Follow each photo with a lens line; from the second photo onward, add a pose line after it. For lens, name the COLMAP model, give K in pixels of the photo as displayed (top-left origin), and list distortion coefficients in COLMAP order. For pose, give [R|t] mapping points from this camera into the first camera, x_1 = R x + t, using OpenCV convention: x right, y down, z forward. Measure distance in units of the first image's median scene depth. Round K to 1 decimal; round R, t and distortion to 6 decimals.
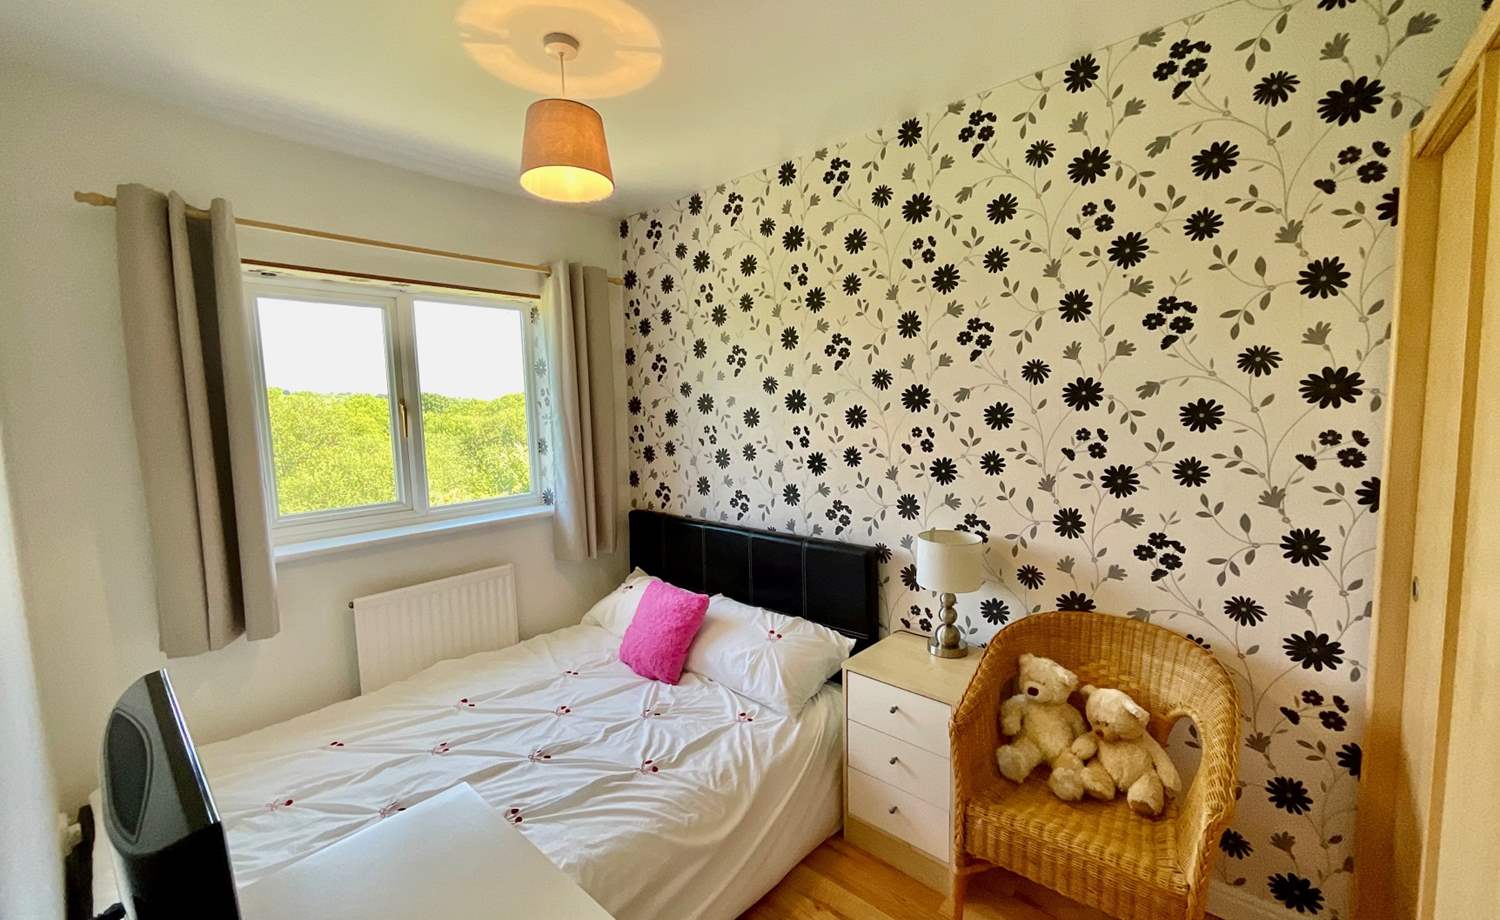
lens RADIAL K [[616.5, 0, 735.0], [0, 616.5, 458.6], [0, 0, 1]] dist [-0.000468, 0.000094]
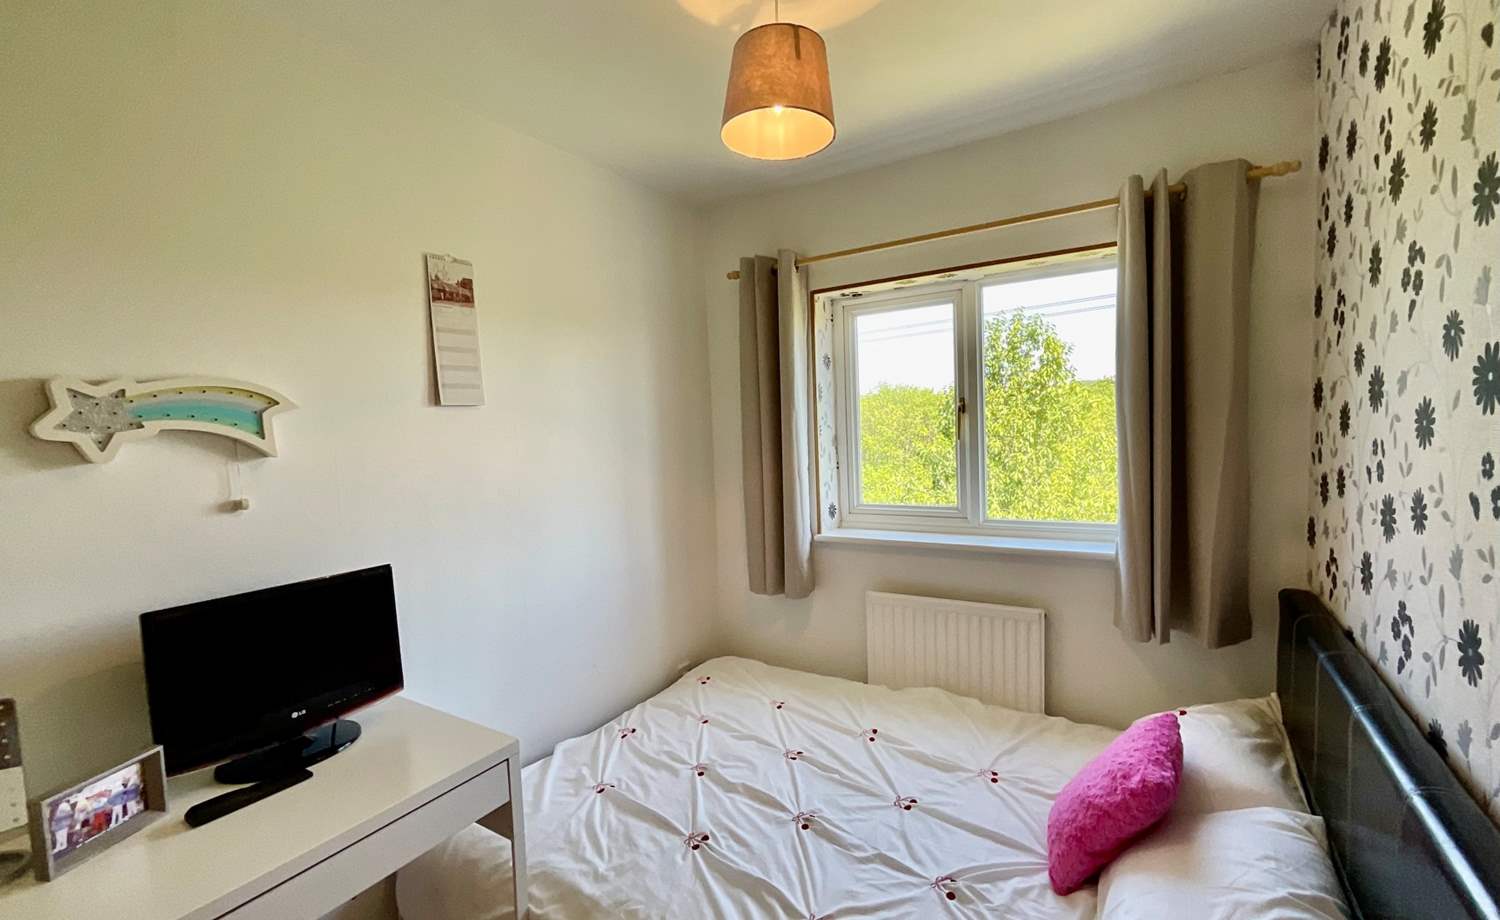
lens RADIAL K [[635.6, 0, 756.4], [0, 635.6, 463.1], [0, 0, 1]] dist [0.000528, 0.000126]
pose [[0.181289, 0.075852, -0.980500, 0.373238], [-0.051615, 0.996381, 0.067538, -0.050968], [0.982074, 0.038365, 0.184548, 0.561154]]
